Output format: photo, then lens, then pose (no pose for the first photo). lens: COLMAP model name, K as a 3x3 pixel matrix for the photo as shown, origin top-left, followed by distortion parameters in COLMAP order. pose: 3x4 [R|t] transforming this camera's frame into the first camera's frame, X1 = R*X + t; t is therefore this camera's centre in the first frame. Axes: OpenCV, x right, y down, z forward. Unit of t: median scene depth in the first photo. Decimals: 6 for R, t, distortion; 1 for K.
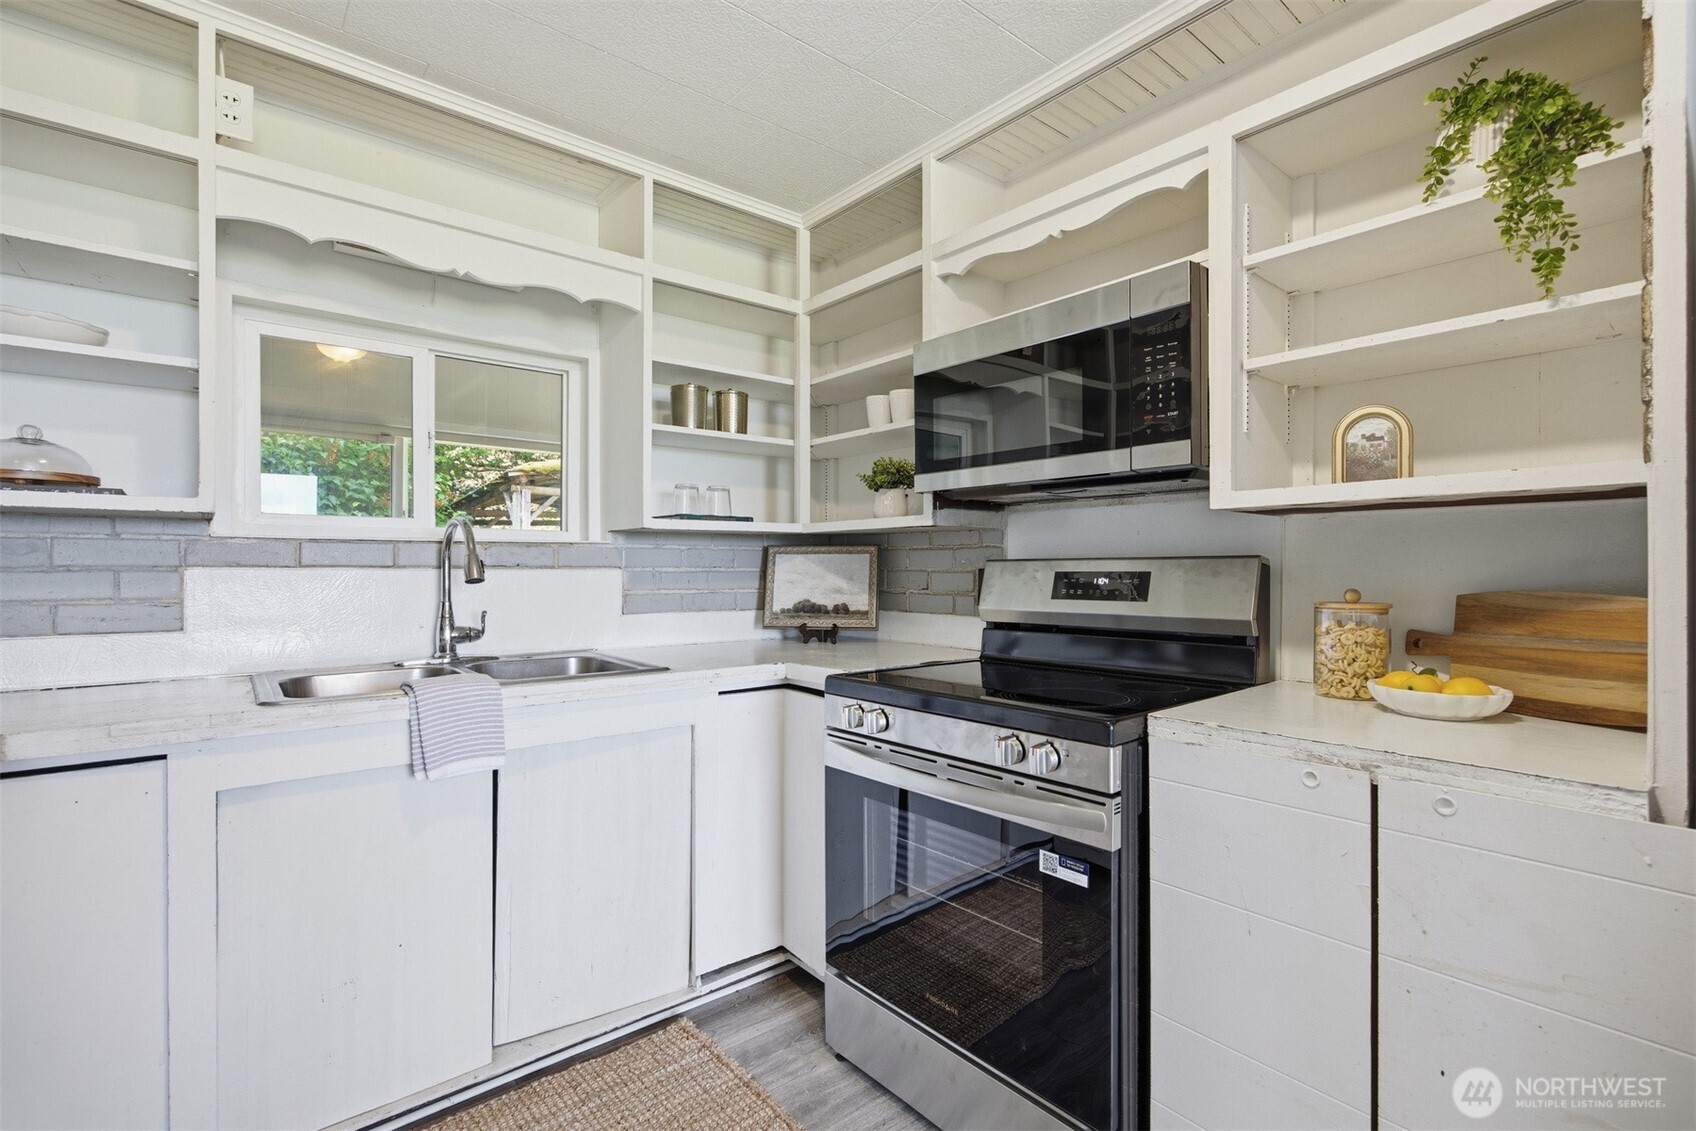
lens RADIAL K [[771.1, 0, 850.8], [0, 771.1, 574.0], [0, 0, 1]] dist [-0.038770, 0.024151]
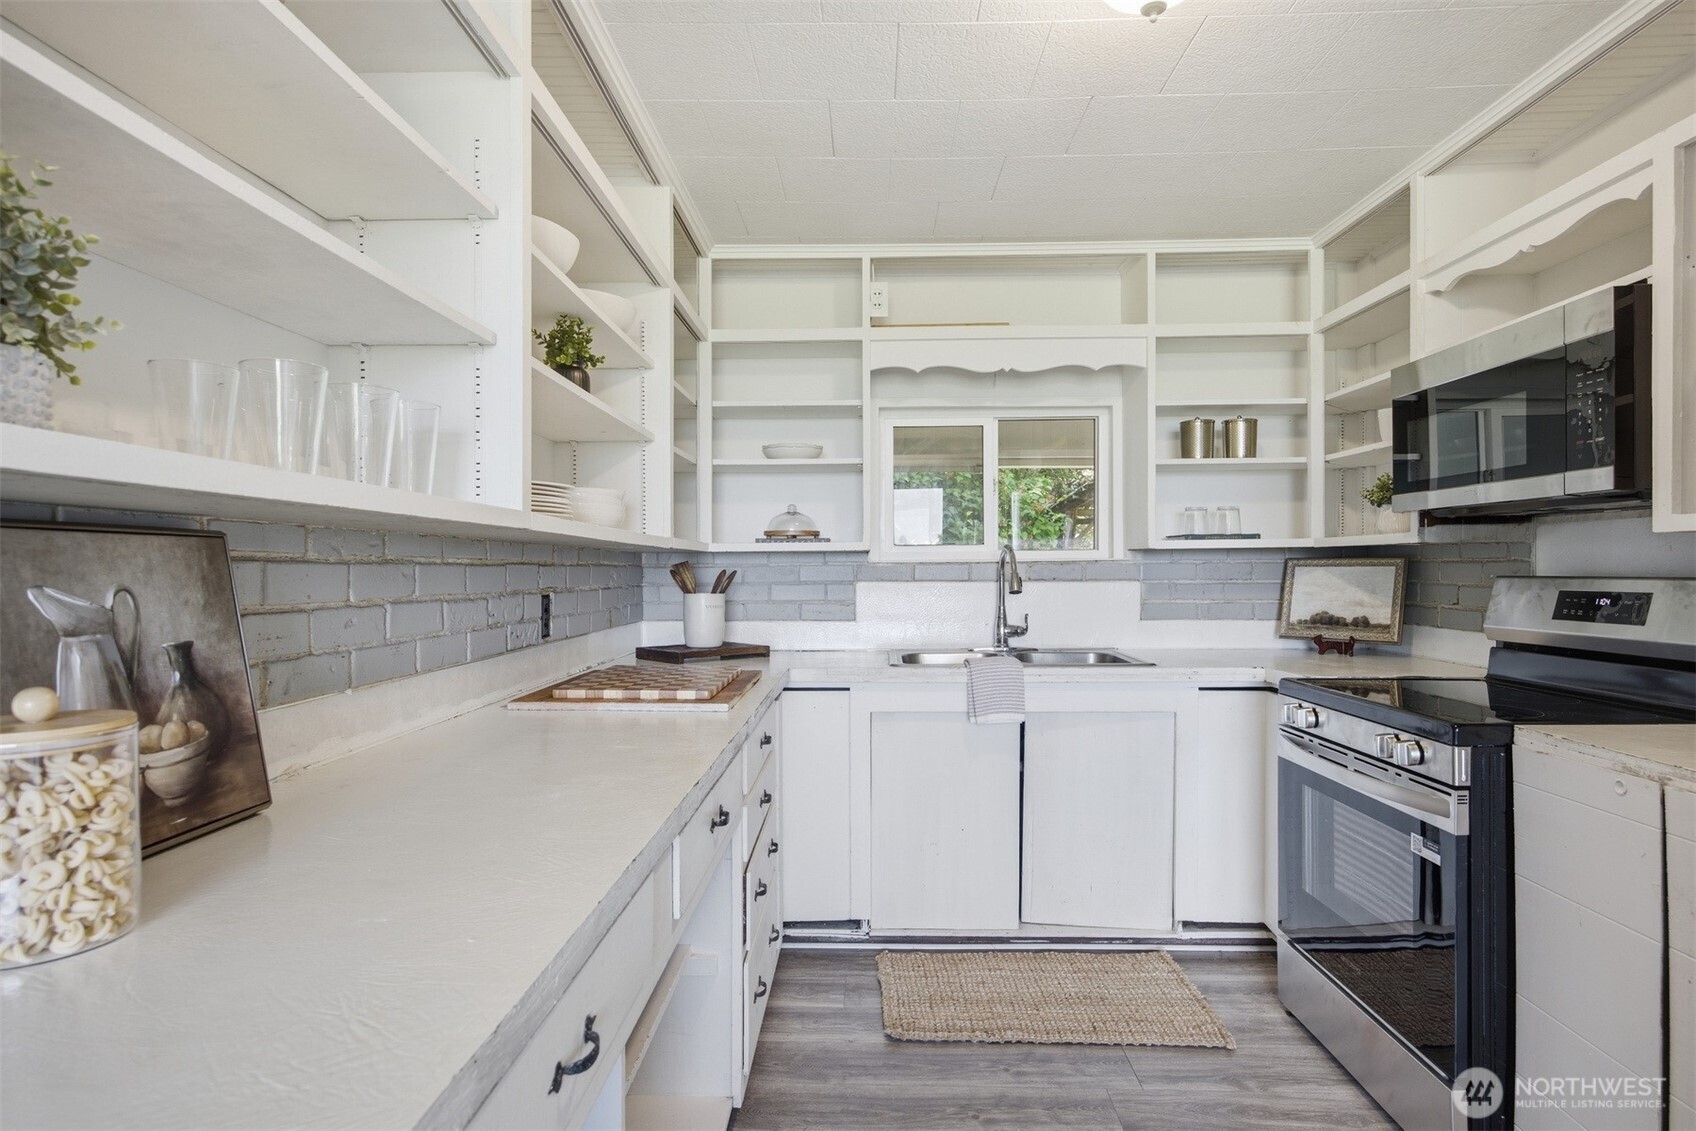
lens RADIAL K [[913.3, 0, 846.4], [0, 913.3, 567.1], [0, 0, 1]] dist [-0.002566, -0.000228]
pose [[0.748122, -0.003926, -0.663550, 0.340216], [0.001626, 0.999990, -0.004084, -0.027044], [0.663560, 0.001976, 0.748121, -0.400275]]
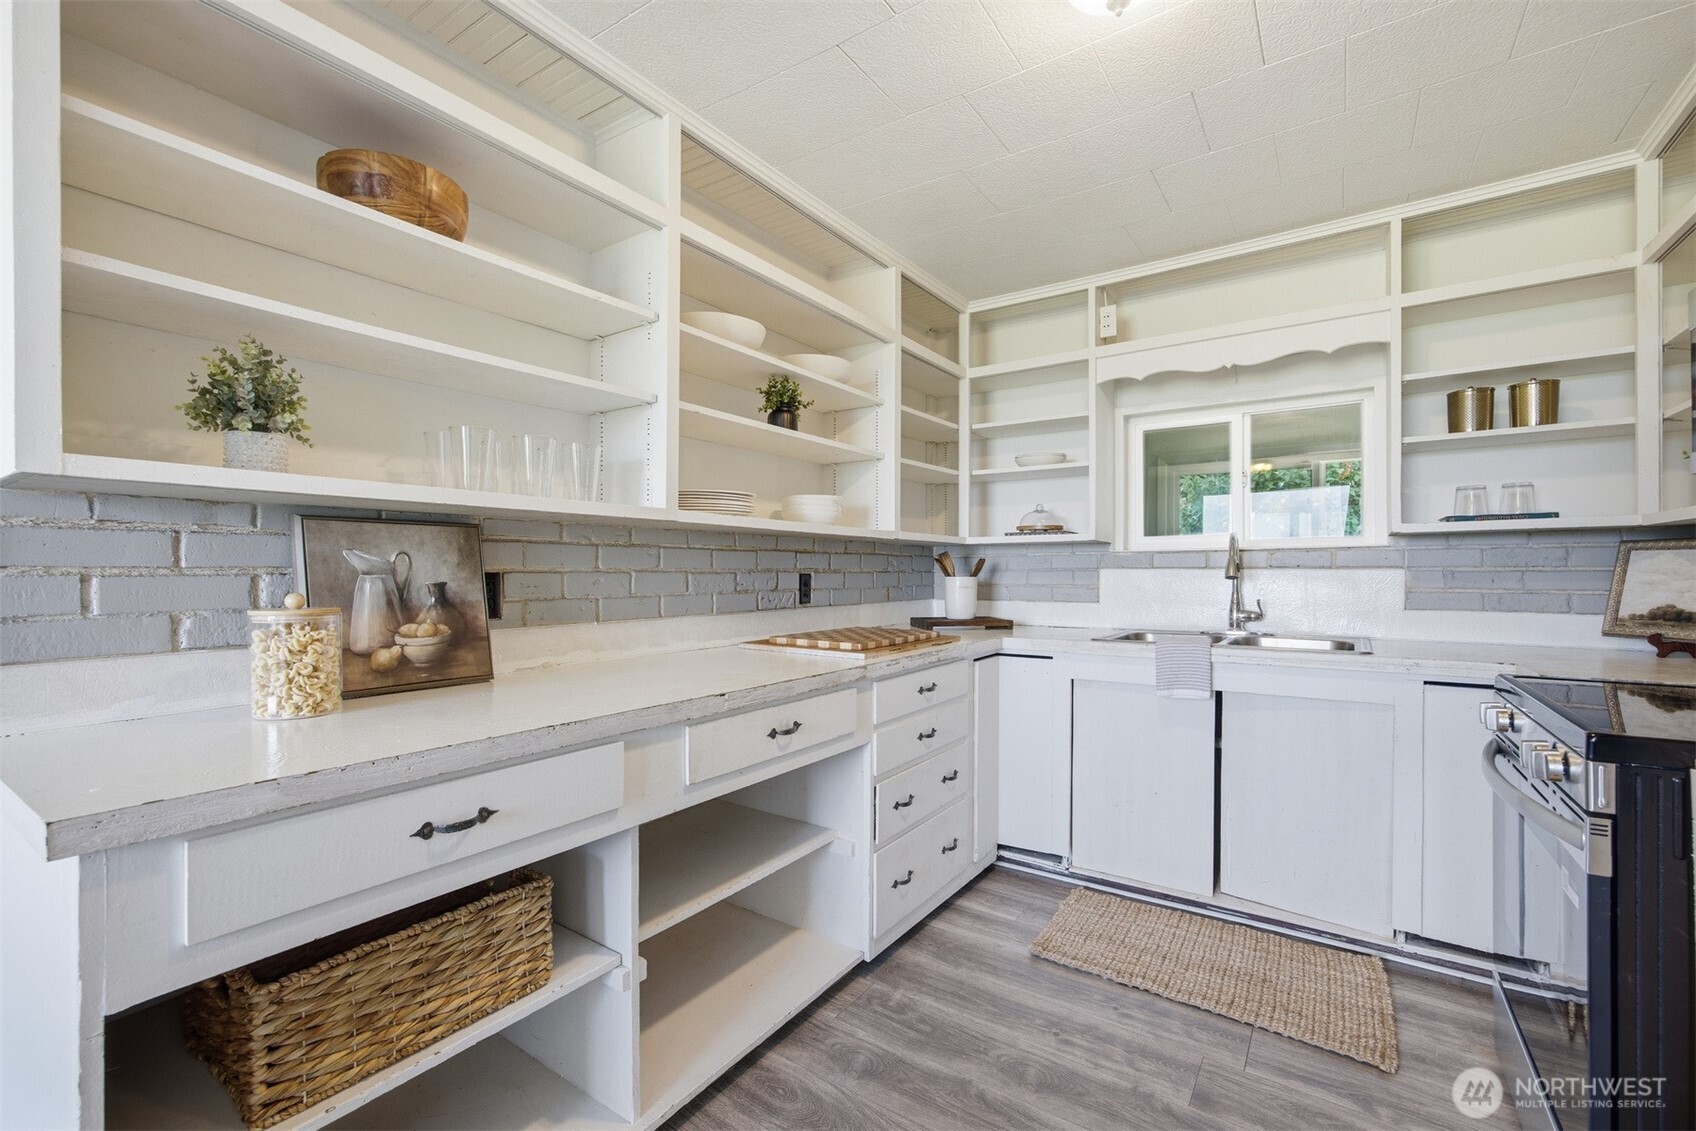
lens RADIAL K [[716.9, 0, 848.0], [0, 716.9, 565.5], [0, 0, 1]] dist [-0.018203, 0.005679]
pose [[0.262866, -0.007885, -0.964800, 0.555041], [-0.002184, 0.999959, -0.008767, -0.000217], [0.964830, 0.004412, 0.262838, -0.054339]]
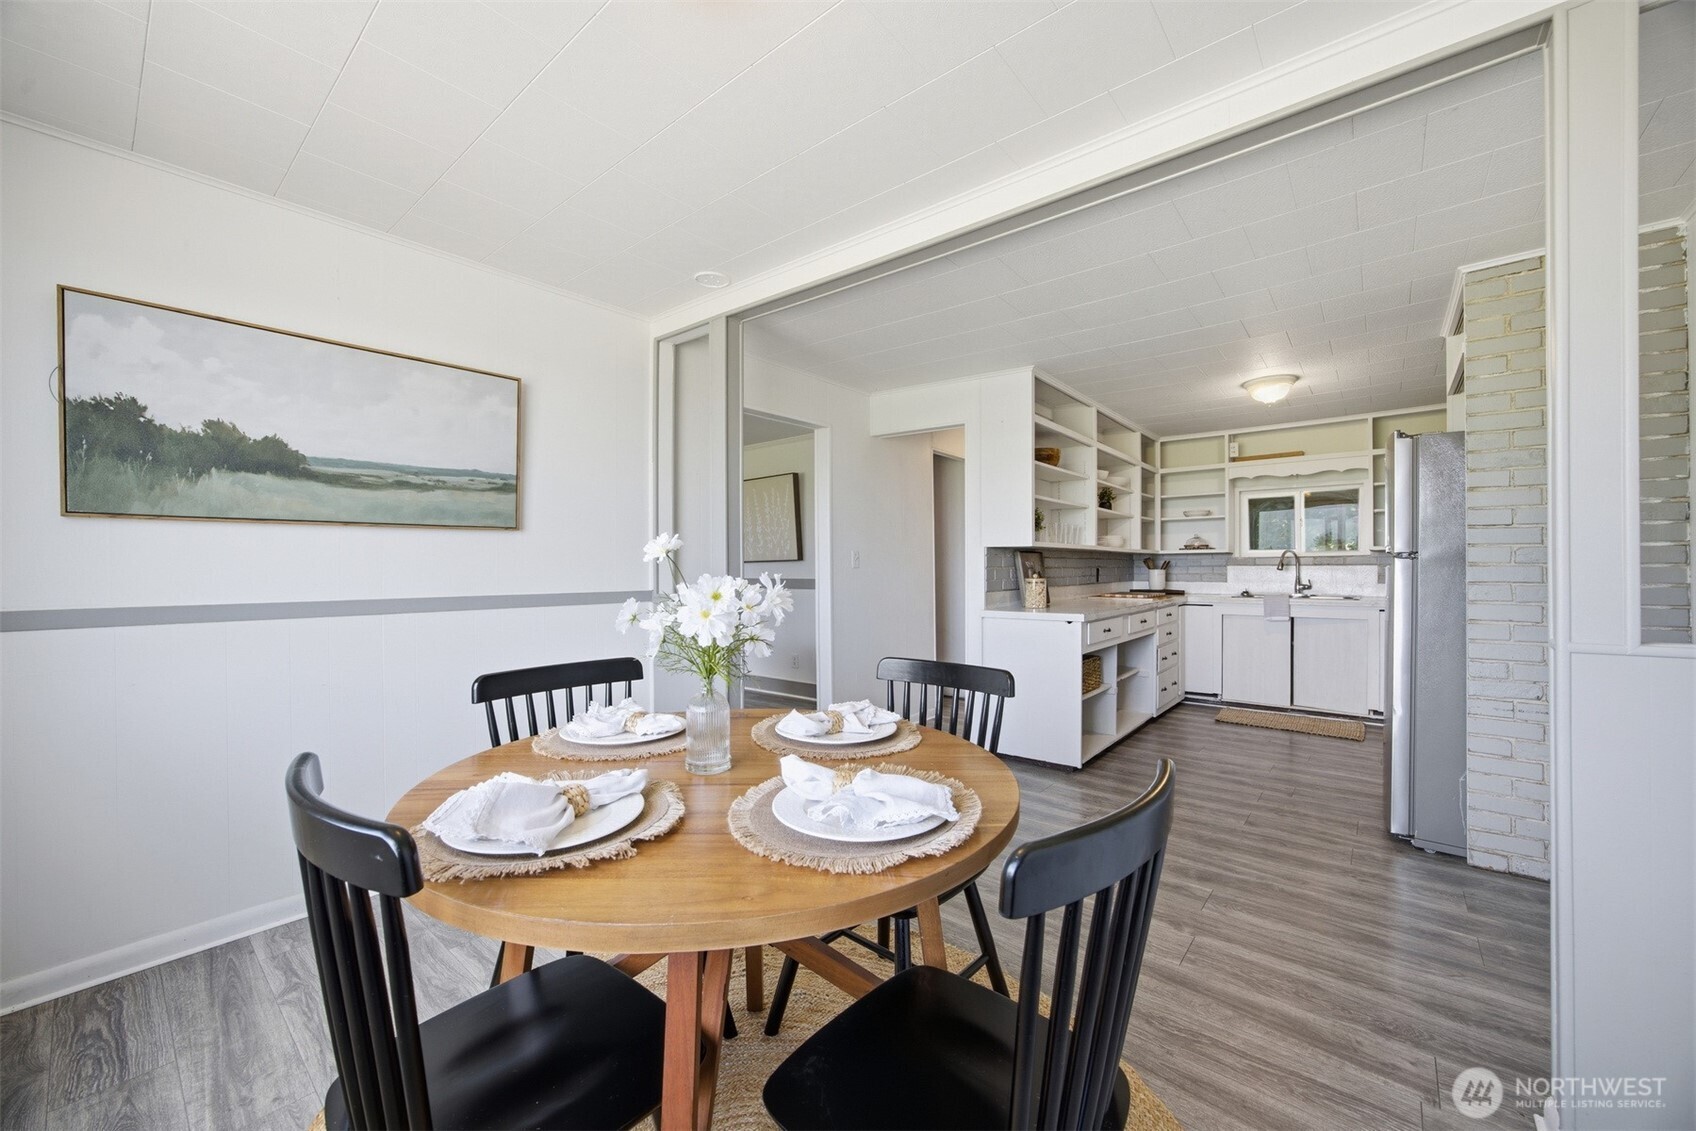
lens RADIAL K [[645.9, 0, 842.0], [0, 645.9, 562.7], [0, 0, 1]] dist [-0.027604, 0.003585]
pose [[0.171280, -0.009171, -0.985180, 1.676179], [0.001144, 0.999958, -0.009110, 0.003095], [0.985222, 0.000433, 0.171284, -1.254668]]
